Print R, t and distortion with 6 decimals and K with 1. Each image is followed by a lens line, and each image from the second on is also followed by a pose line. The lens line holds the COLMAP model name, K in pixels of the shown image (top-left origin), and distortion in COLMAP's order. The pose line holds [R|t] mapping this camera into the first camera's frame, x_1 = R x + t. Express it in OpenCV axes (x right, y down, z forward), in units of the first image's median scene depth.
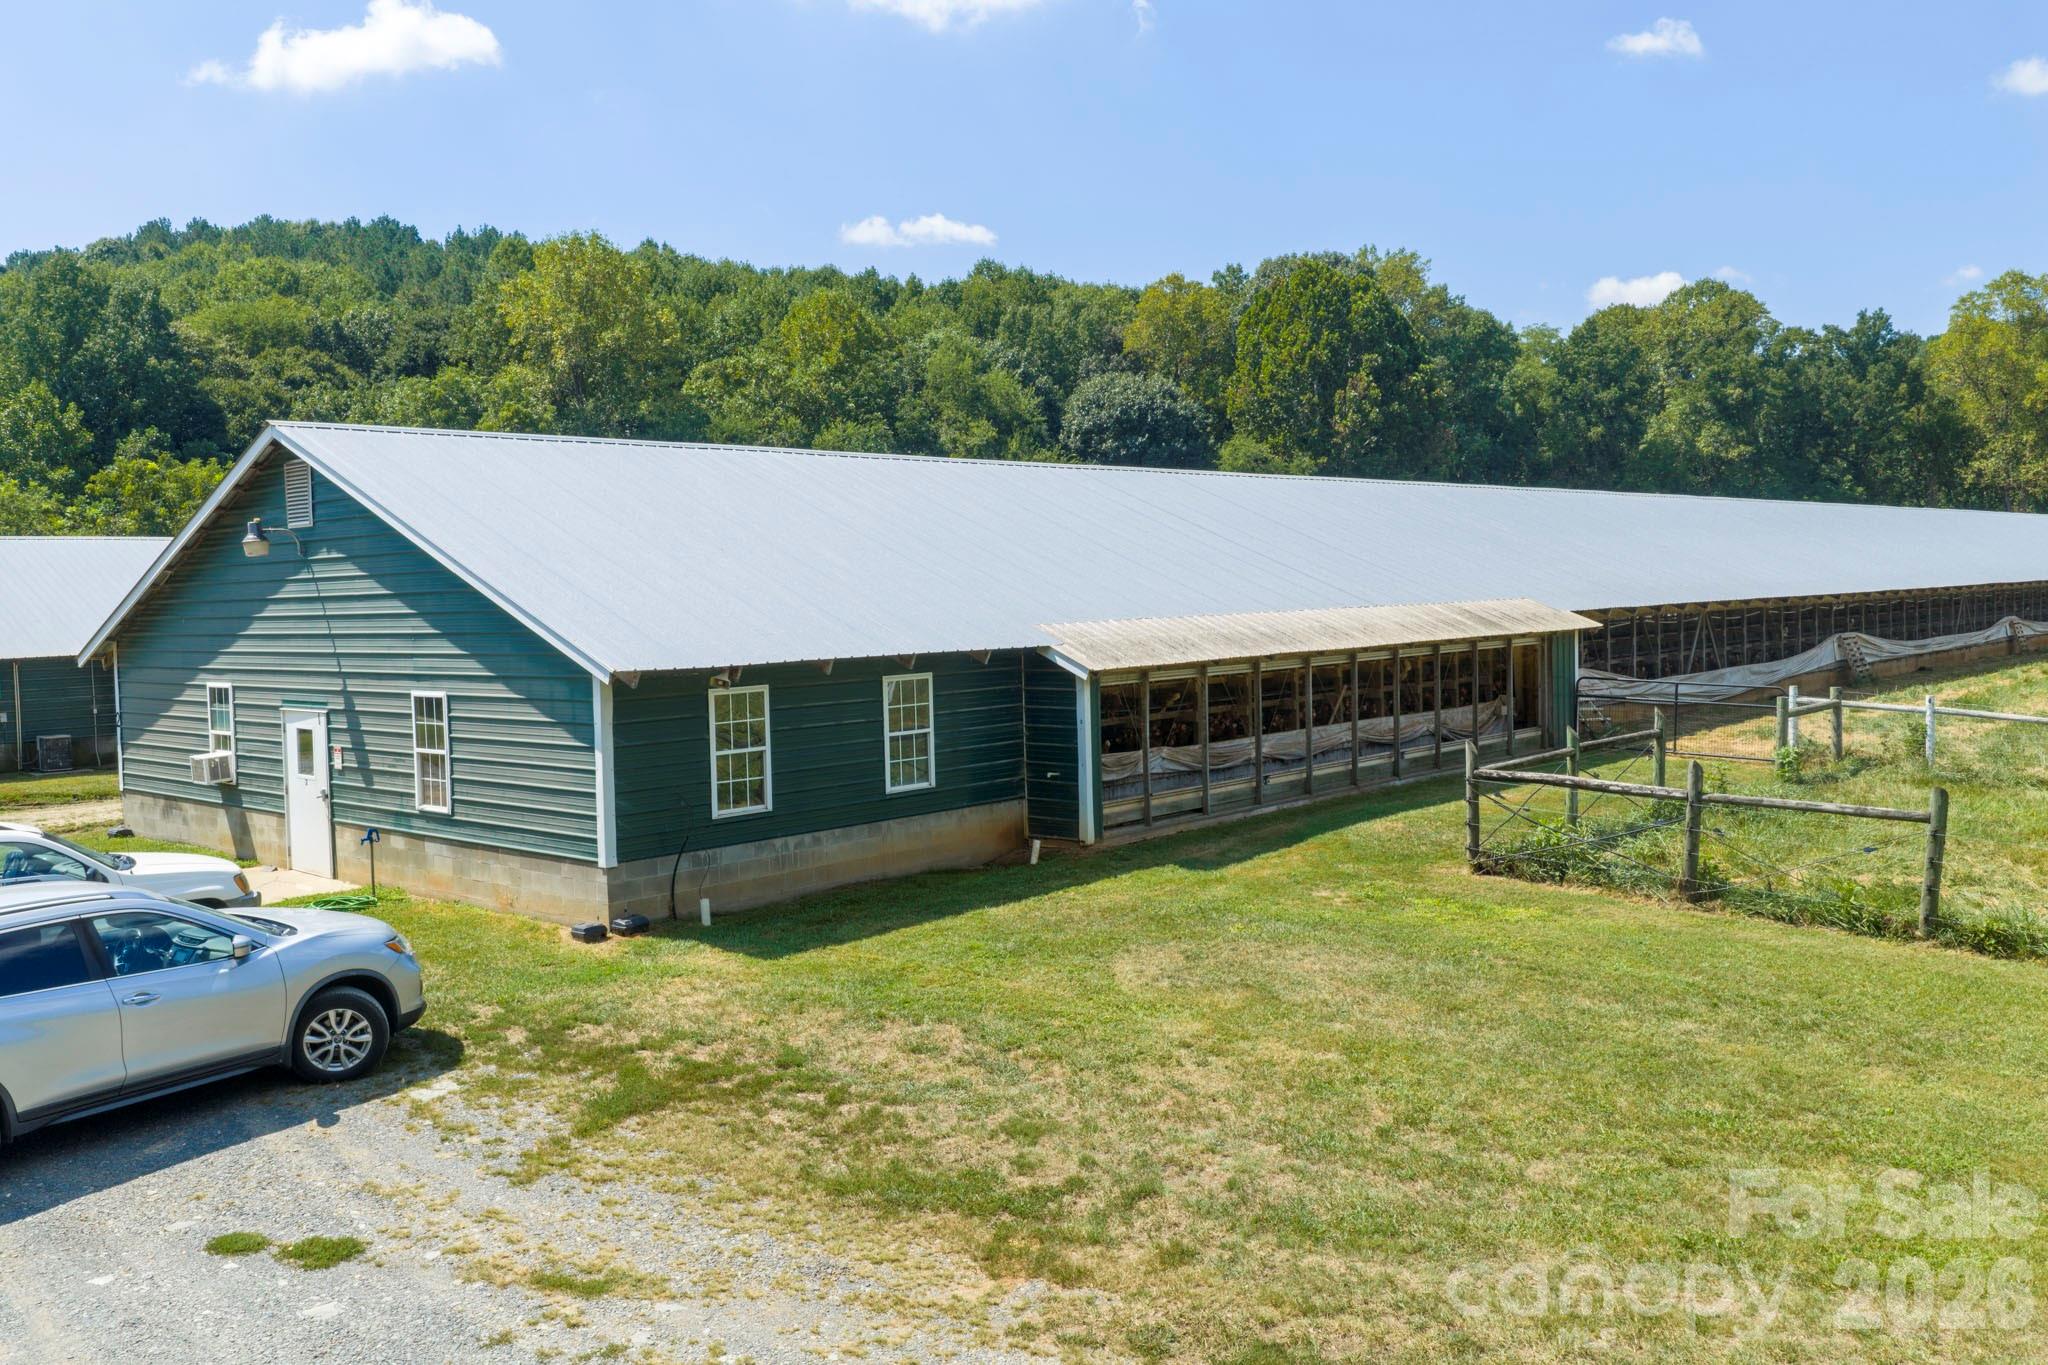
lens RADIAL K [[1695.2, 0, 1024.0], [0, 1695.2, 682.5], [0, 0, 1]] dist [0.003926, -0.010263]
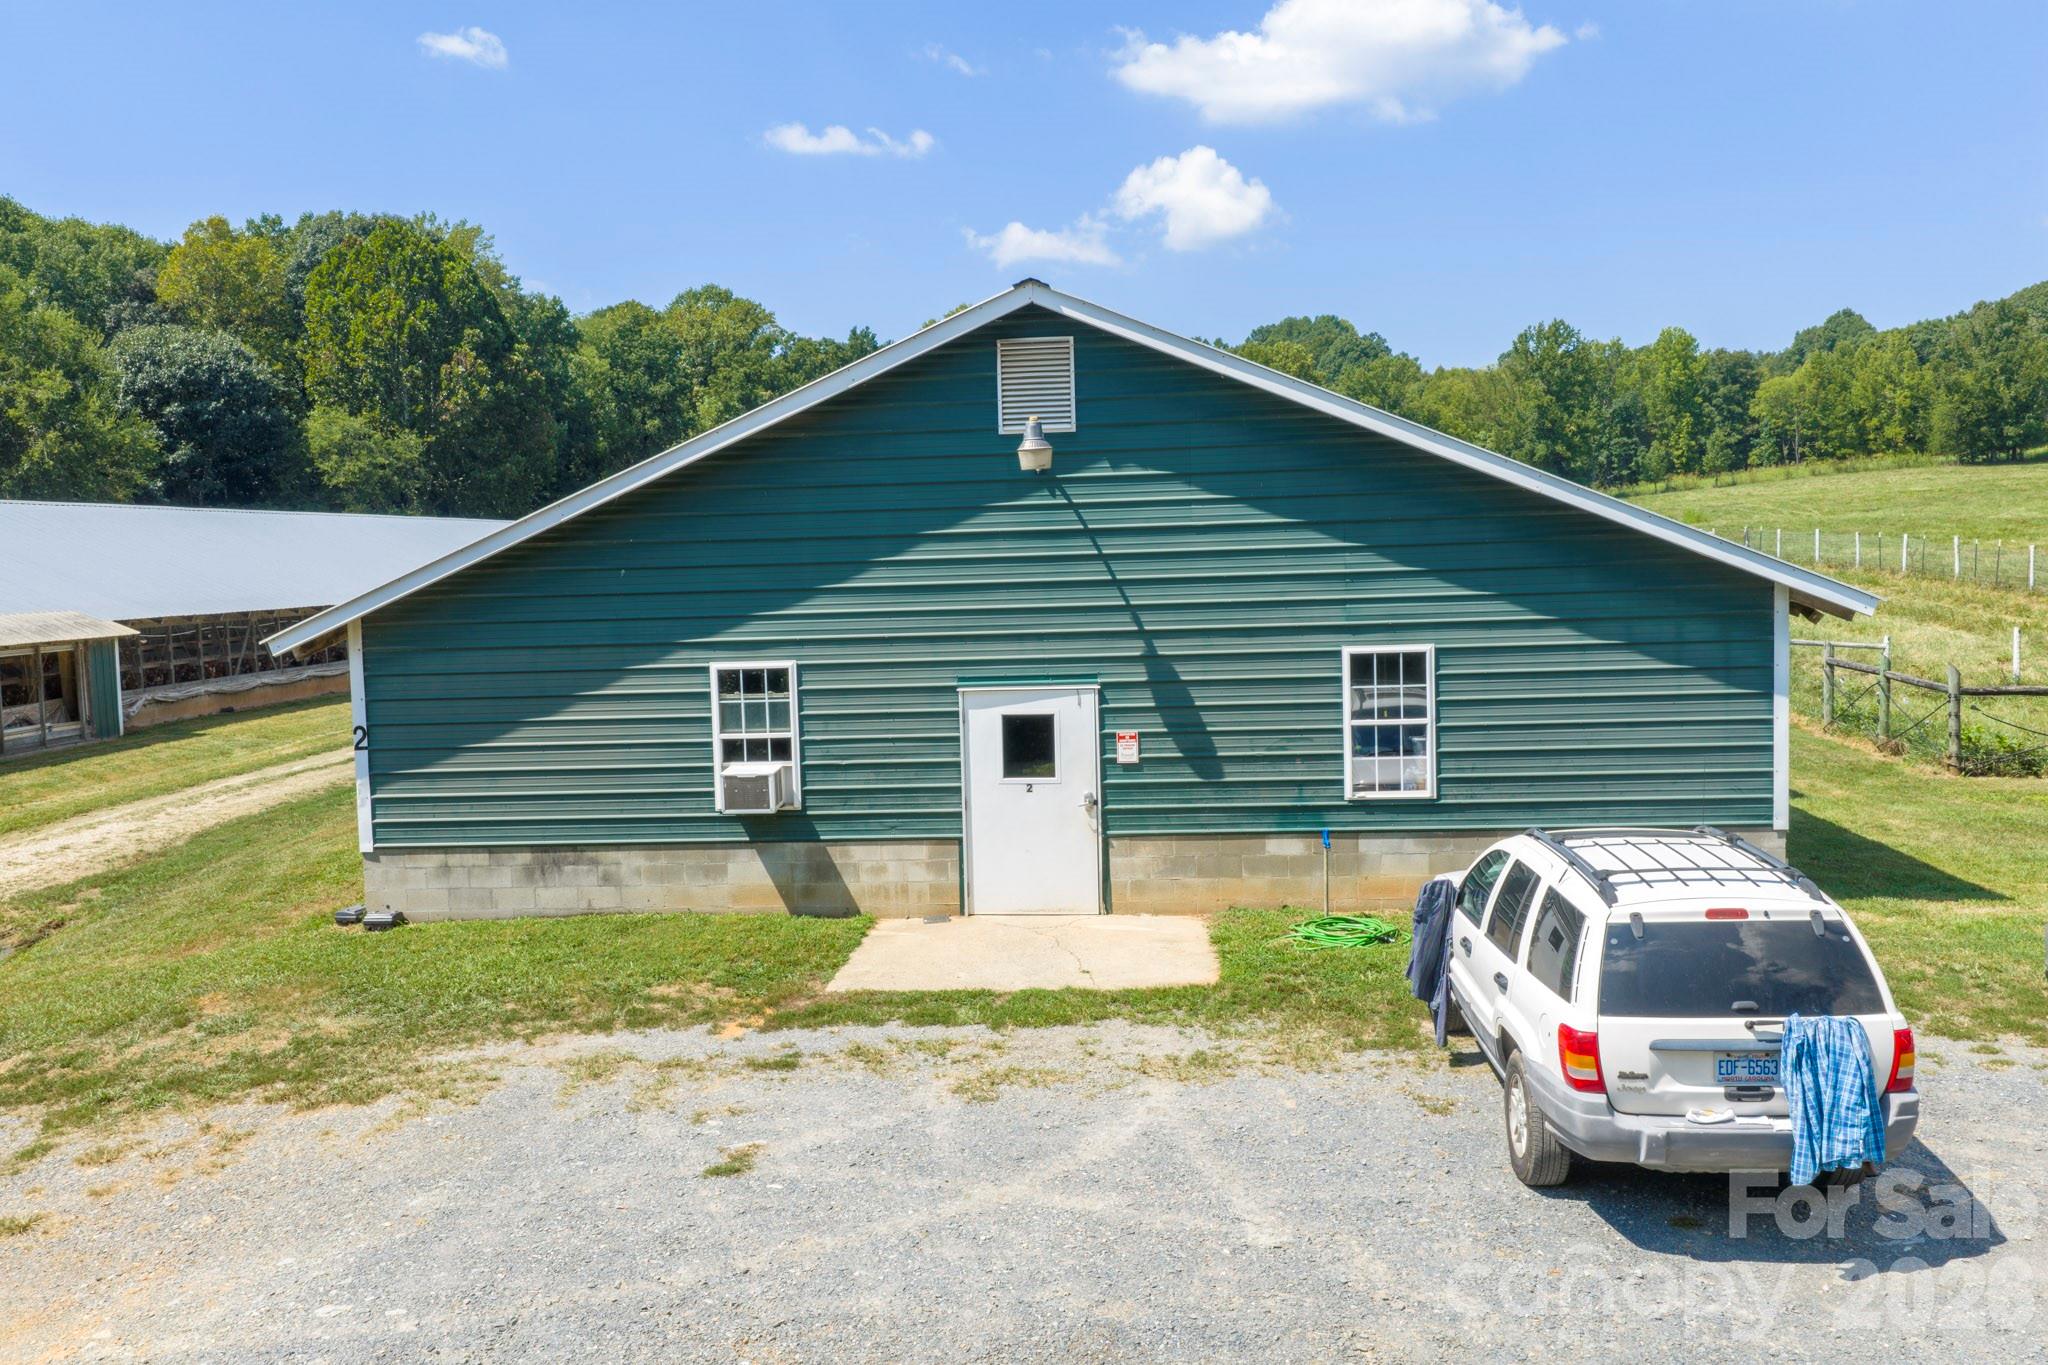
lens RADIAL K [[1695.2, 0, 1024.0], [0, 1695.2, 682.5], [0, 0, 1]] dist [0.003926, -0.010263]
pose [[0.789472, -0.042258, 0.612330, -0.137052], [0.041119, 0.999027, 0.015930, 0.000375], [-0.612408, 0.012602, 0.790442, 0.068230]]
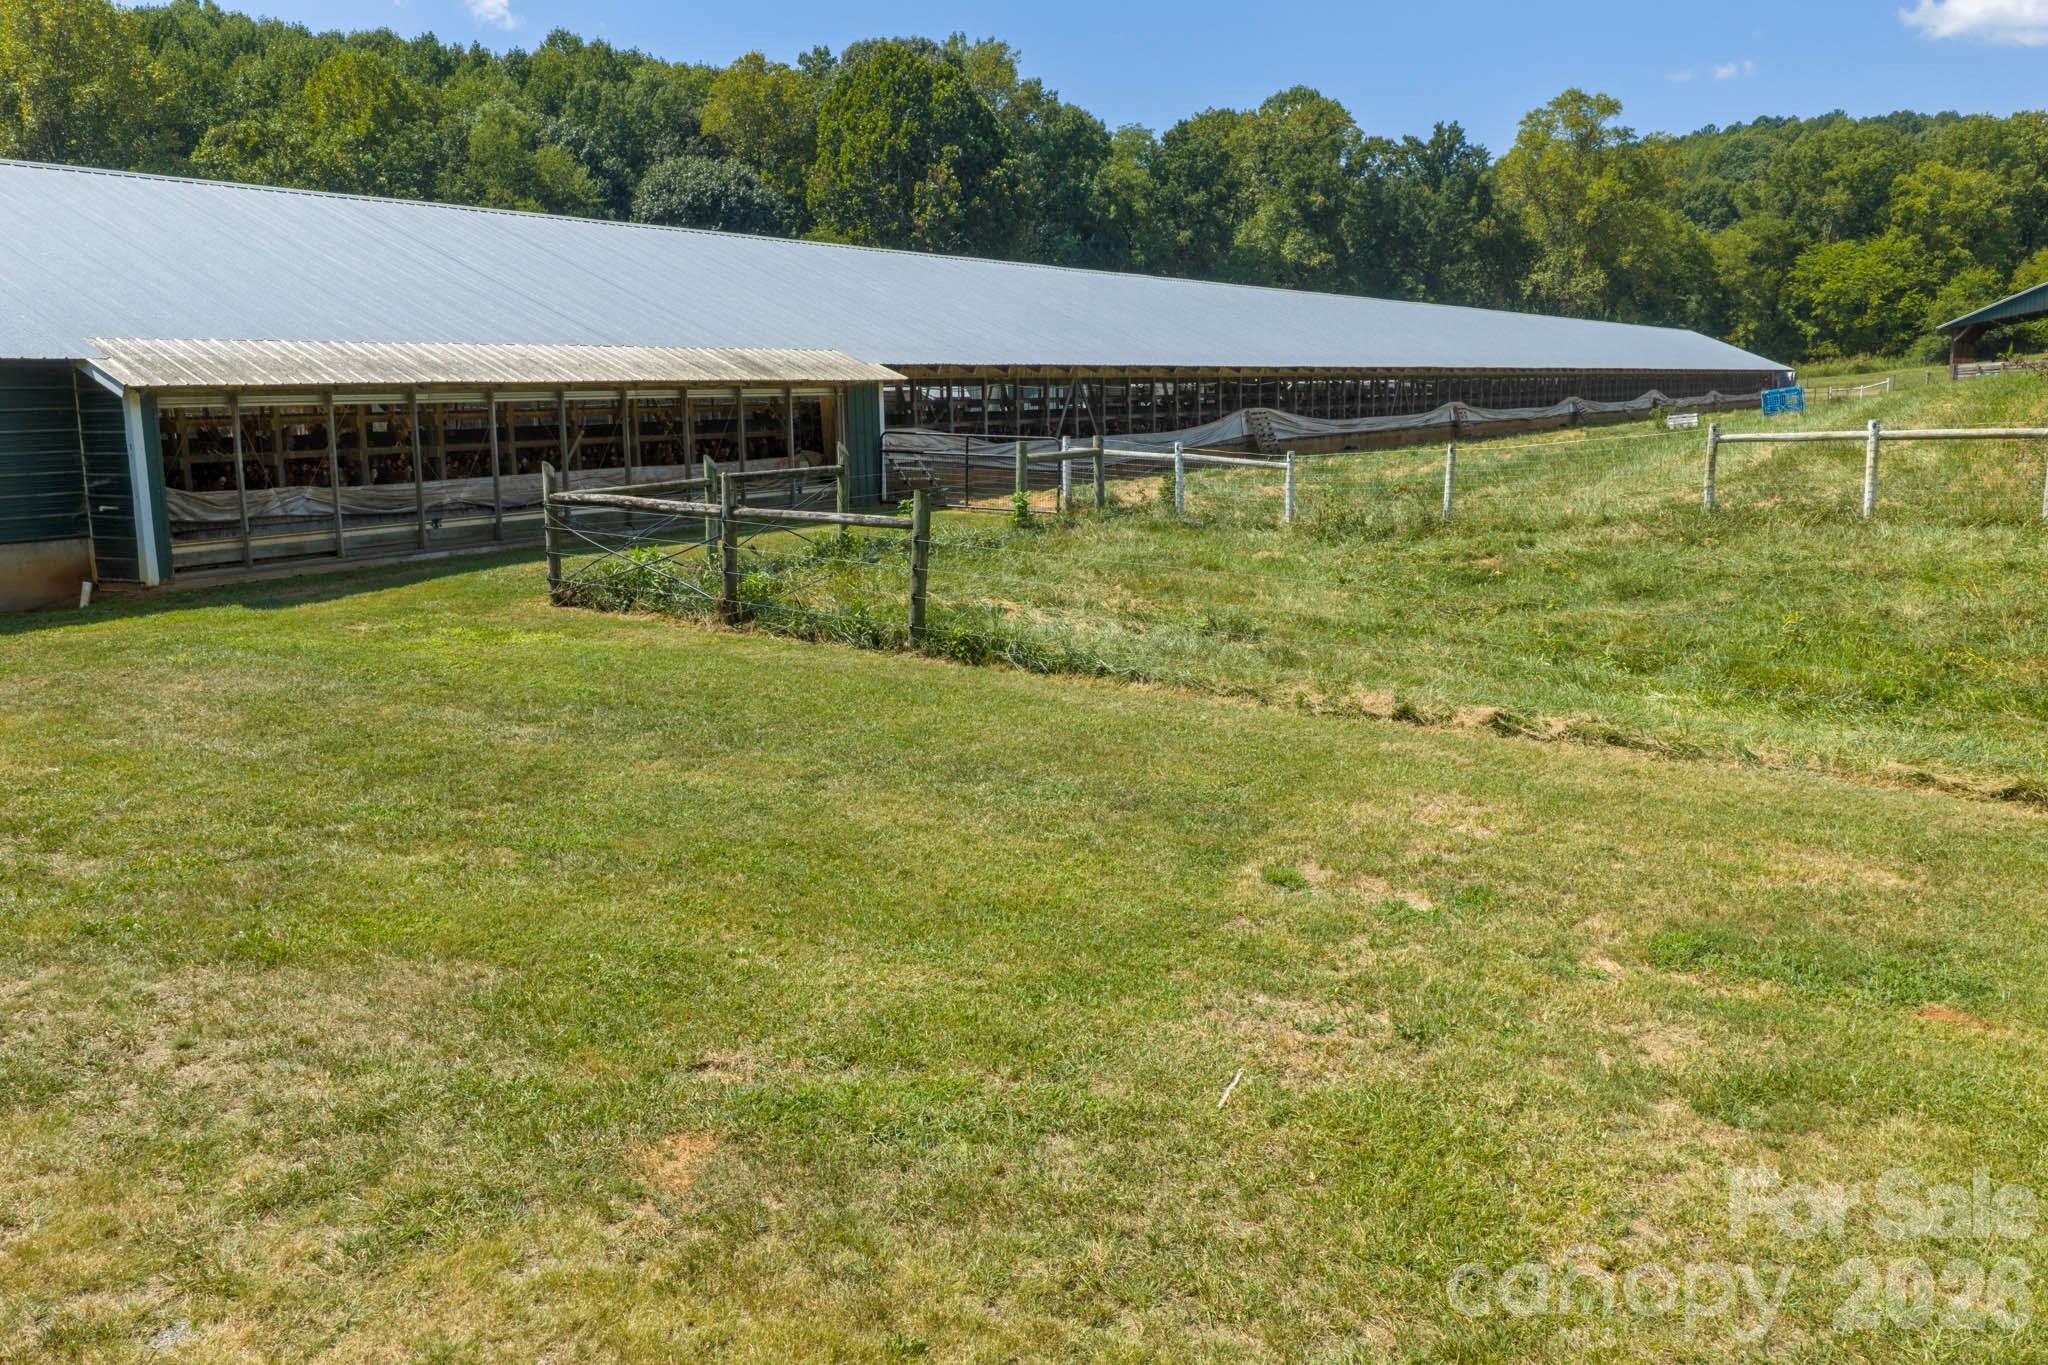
lens RADIAL K [[1694.6, 0, 1024.0], [0, 1694.6, 682.5], [0, 0, 1]] dist [0.011994, -0.027205]
pose [[0.980948, -0.024984, 0.192657, 0.048708], [0.003911, 0.994035, 0.108995, 0.007750], [-0.194231, -0.106165, 0.975194, 0.004560]]
